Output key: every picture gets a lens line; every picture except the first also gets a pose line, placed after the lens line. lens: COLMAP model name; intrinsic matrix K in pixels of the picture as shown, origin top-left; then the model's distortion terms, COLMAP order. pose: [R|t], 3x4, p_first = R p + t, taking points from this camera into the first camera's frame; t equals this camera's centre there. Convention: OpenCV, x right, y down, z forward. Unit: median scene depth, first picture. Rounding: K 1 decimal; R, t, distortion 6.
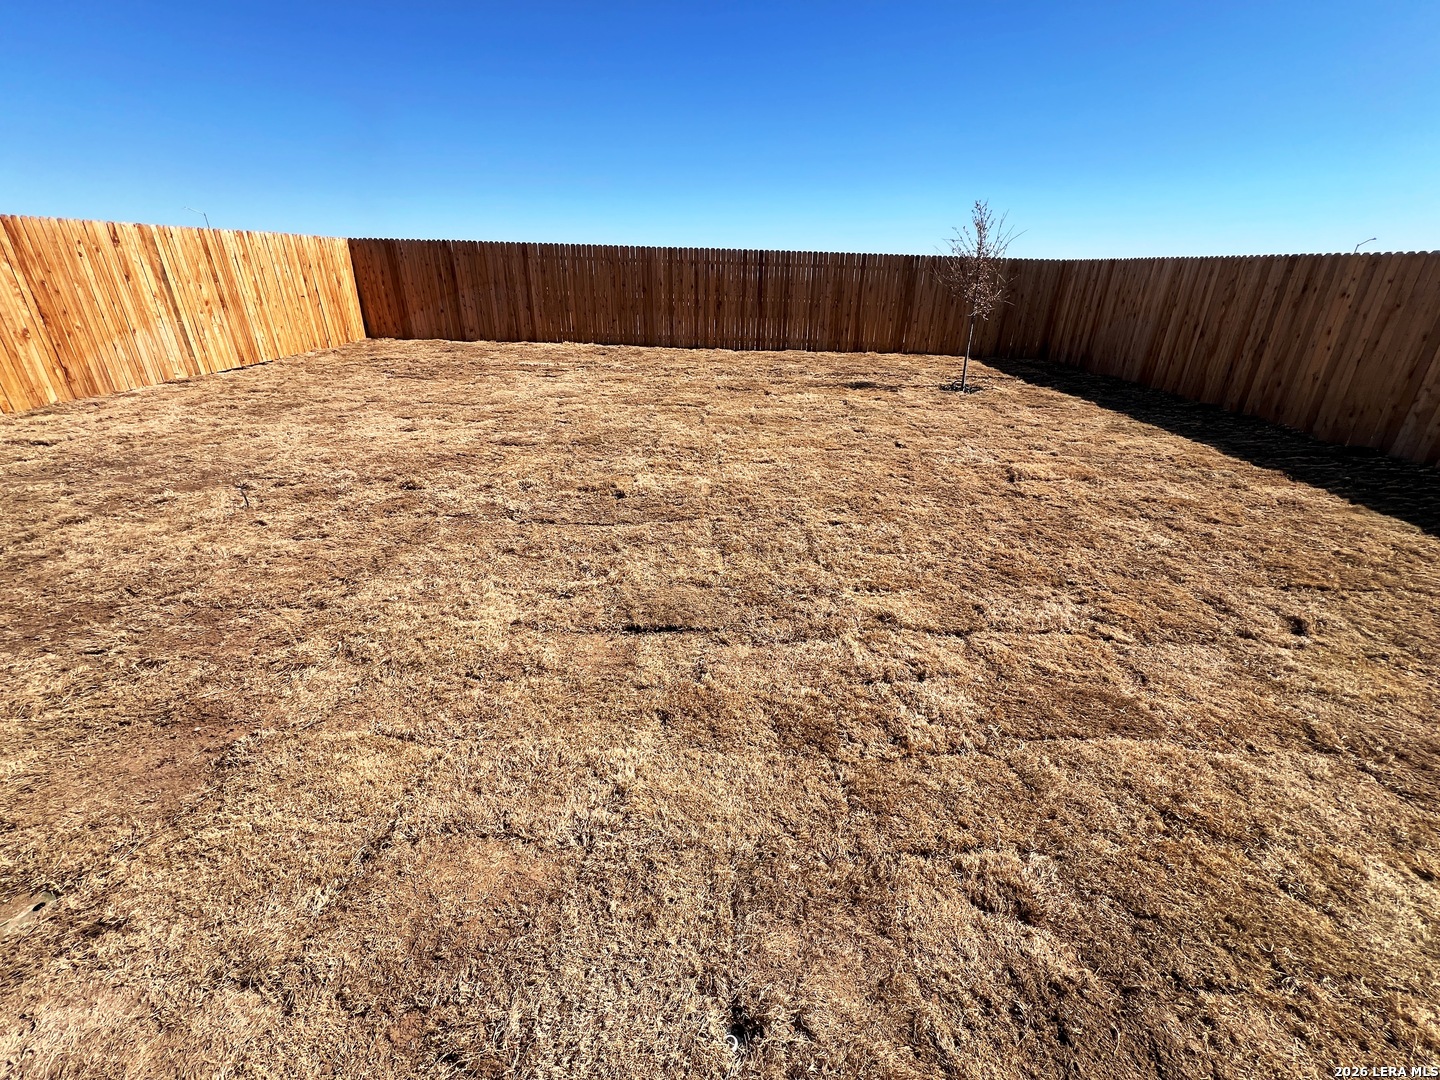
lens RADIAL K [[576.4, 0, 721.0], [0, 576.4, 537.3], [0, 0, 1]] dist [-0.002881, 0.000655]
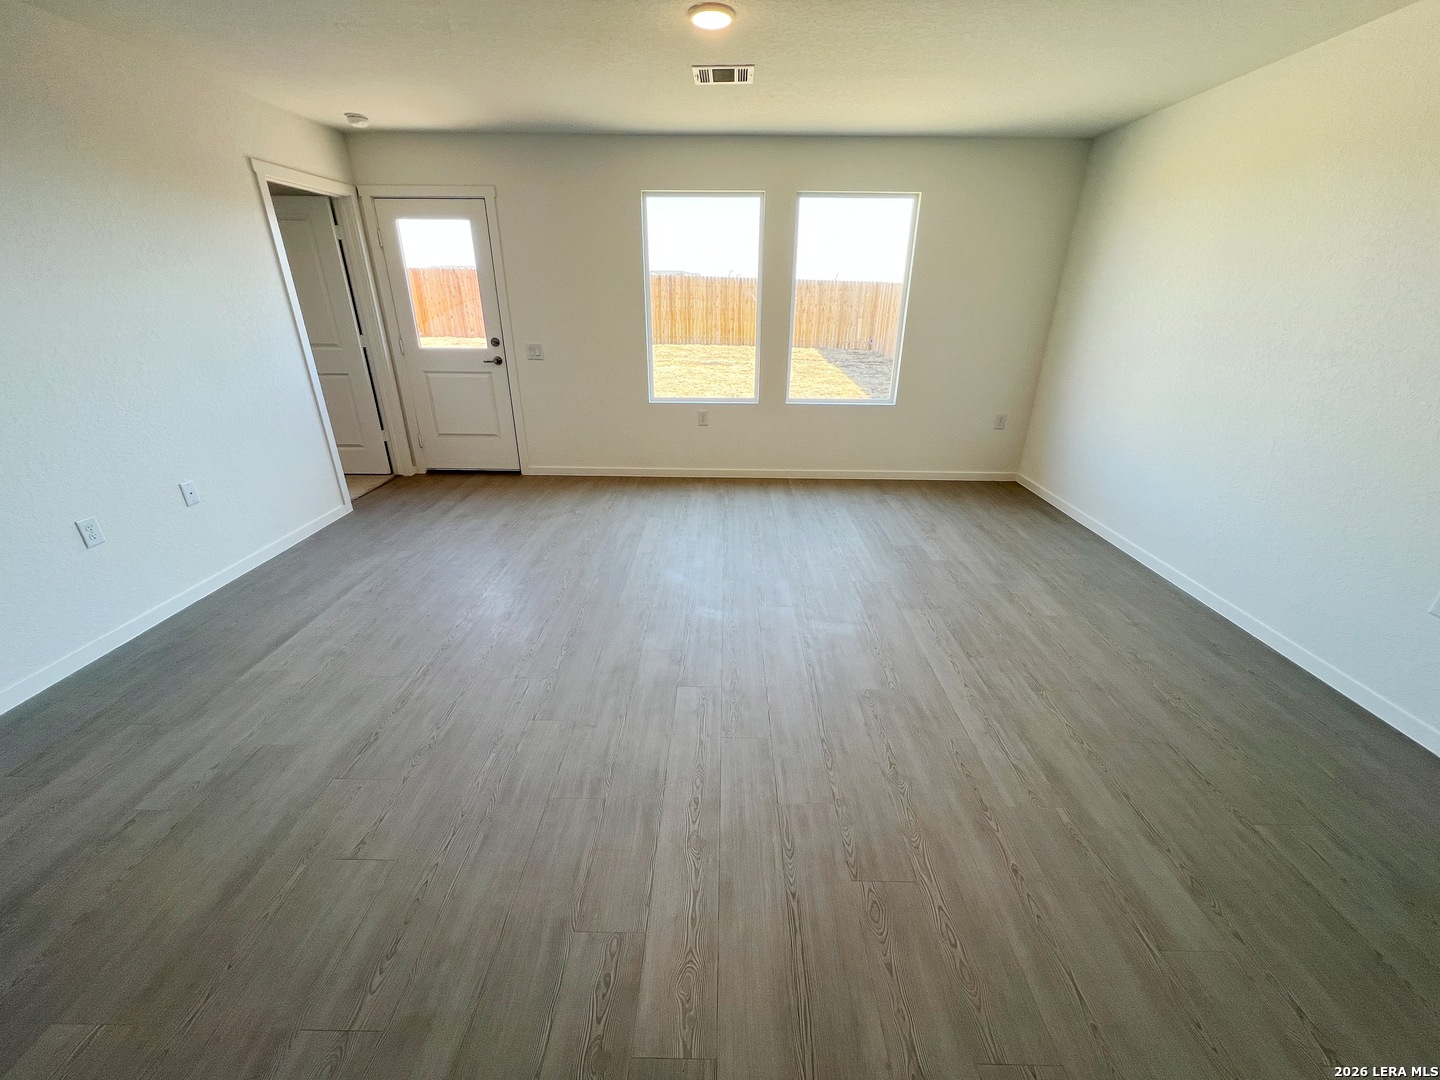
lens RADIAL K [[576.4, 0, 718.6], [0, 576.4, 538.2], [0, 0, 1]] dist [-0.002881, 0.000655]
pose [[0.999960, 0.003280, -0.008332, 0.200305], [-0.003345, 0.999964, -0.007793, 0.173214], [0.008306, 0.007820, 0.999935, -0.437733]]
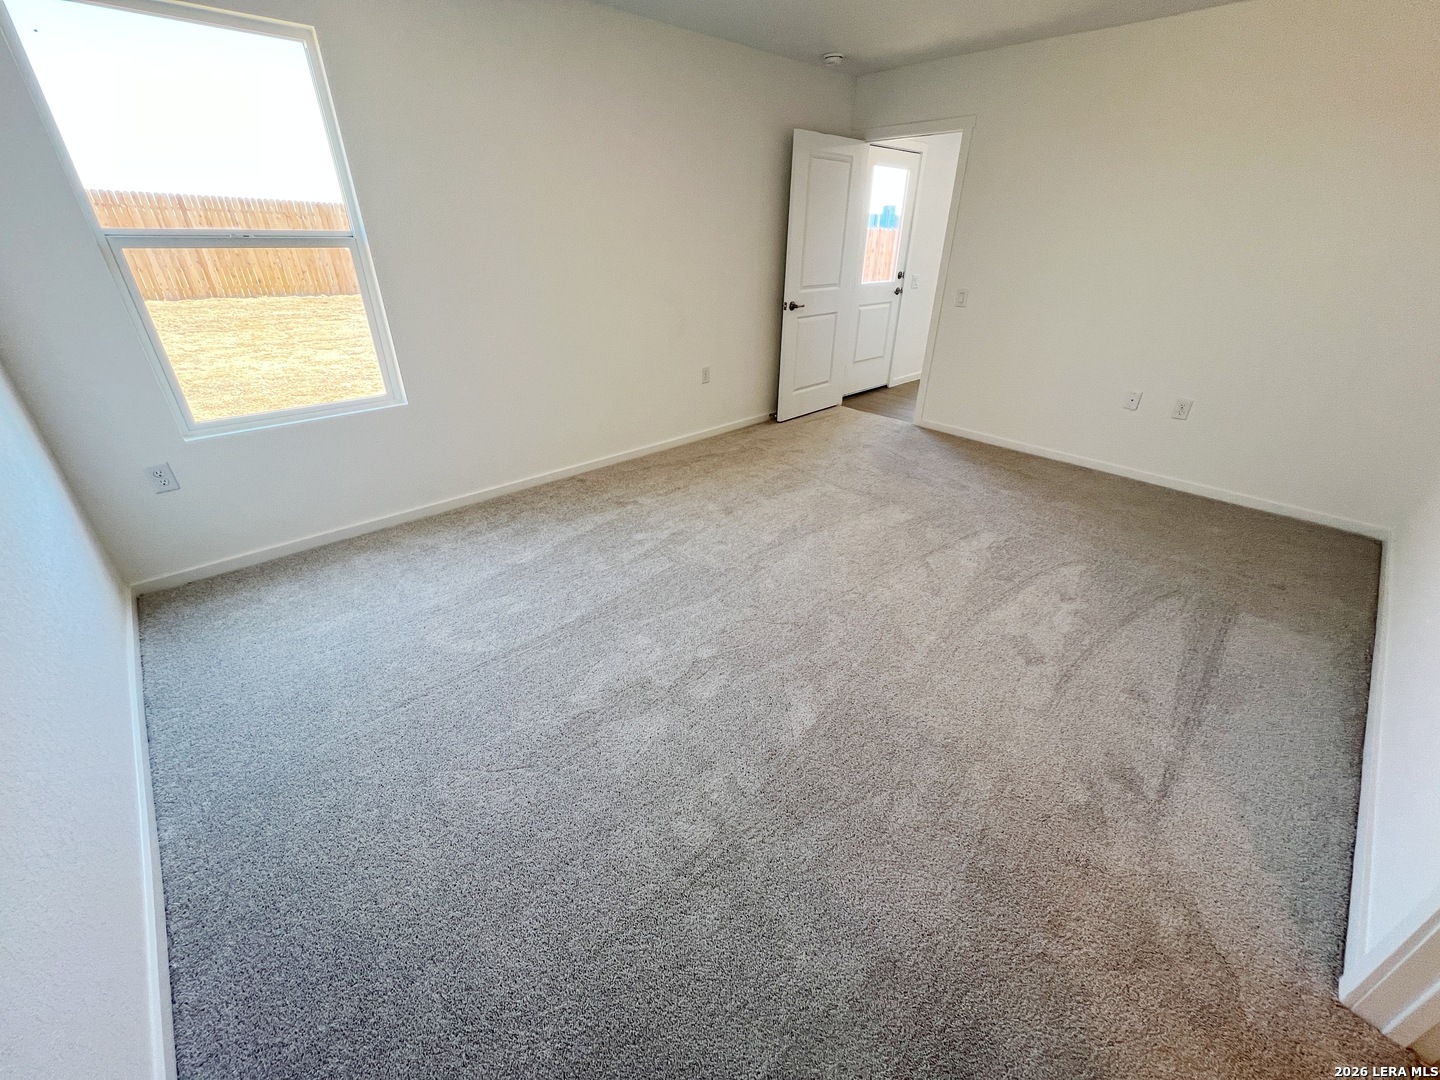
lens RADIAL K [[576.4, 0, 717.0], [0, 576.4, 541.1], [0, 0, 1]] dist [-0.002881, 0.000655]
pose [[0.727497, -0.328453, 0.602385, -2.177333], [0.274887, 0.943956, 0.182716, -0.041303], [-0.628638, 0.032663, 0.777012, 0.018410]]
